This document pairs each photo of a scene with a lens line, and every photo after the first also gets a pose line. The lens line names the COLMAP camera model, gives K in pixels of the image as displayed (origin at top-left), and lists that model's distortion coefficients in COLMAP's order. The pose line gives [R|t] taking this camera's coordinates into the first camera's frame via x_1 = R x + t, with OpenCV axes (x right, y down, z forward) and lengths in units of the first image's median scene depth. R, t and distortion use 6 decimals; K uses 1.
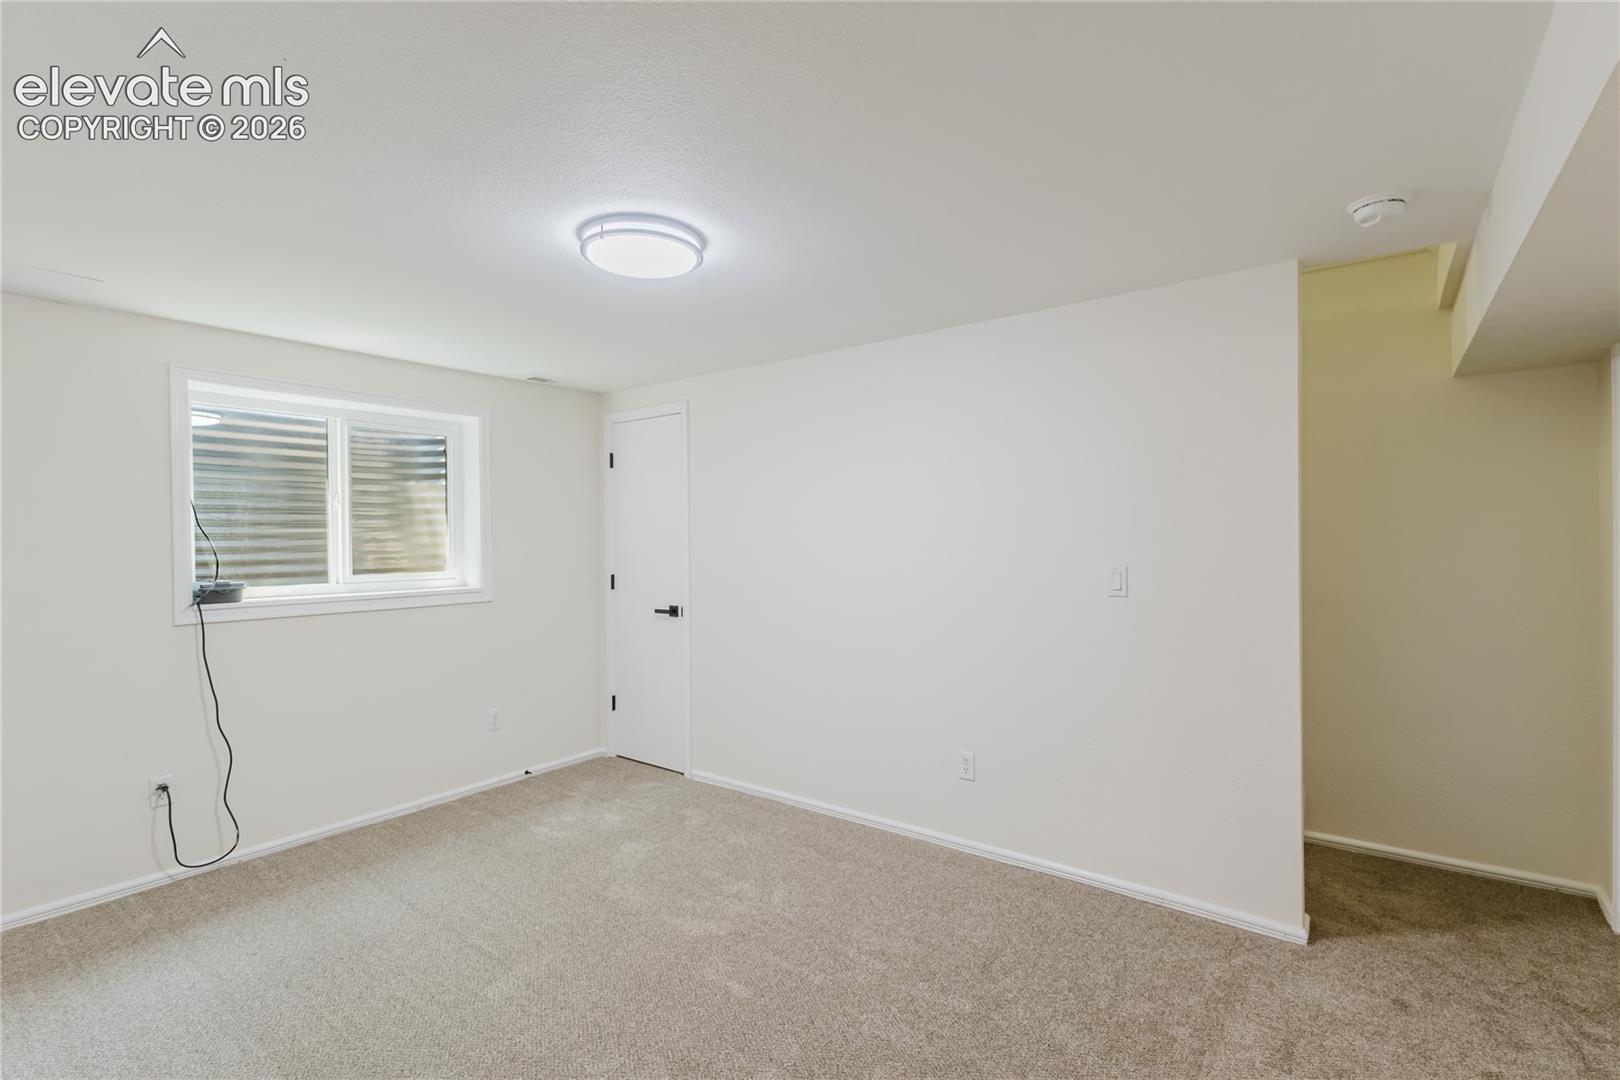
lens RADIAL K [[721.5, 0, 807.5], [0, 721.5, 549.2], [0, 0, 1]] dist [-0.000304, 0.000065]
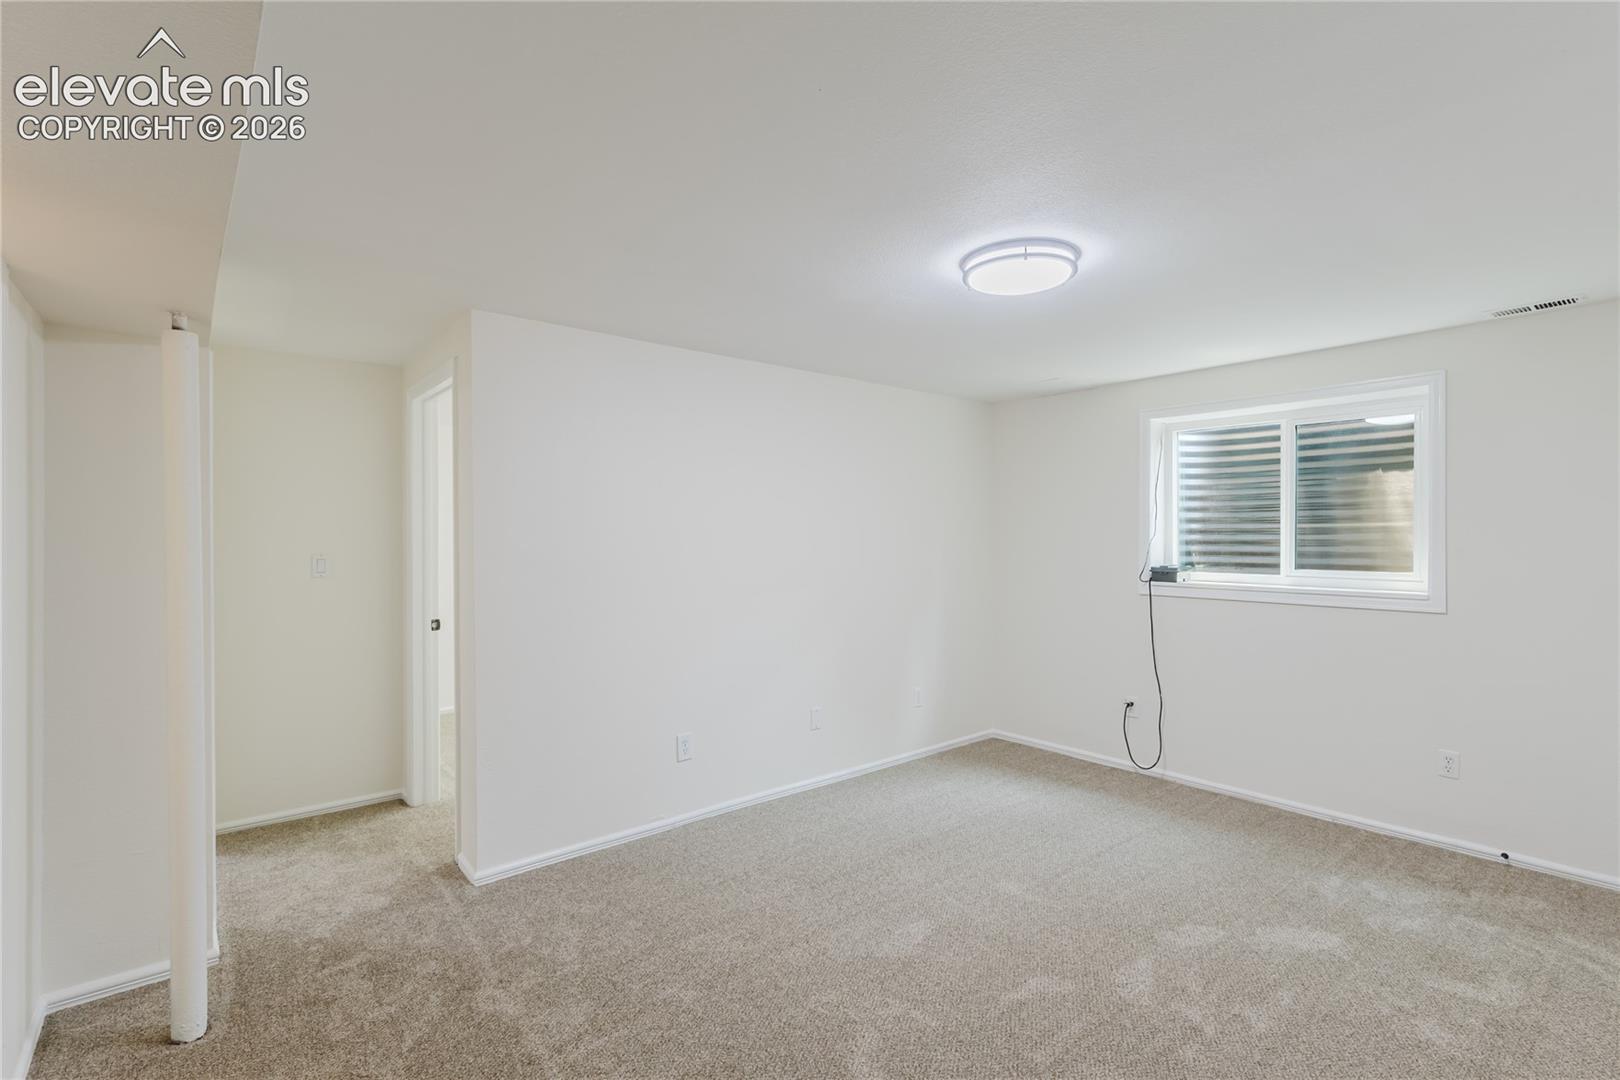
lens RADIAL K [[746.9, 0, 810.0], [0, 746.9, 540.0], [0, 0, 1]] dist [0.000082, -0.000348]
pose [[-0.194897, 0.028289, -0.980416, 0.565348], [-0.006602, 0.999524, 0.030152, -0.034233], [0.980802, 0.012349, -0.194617, 0.529469]]
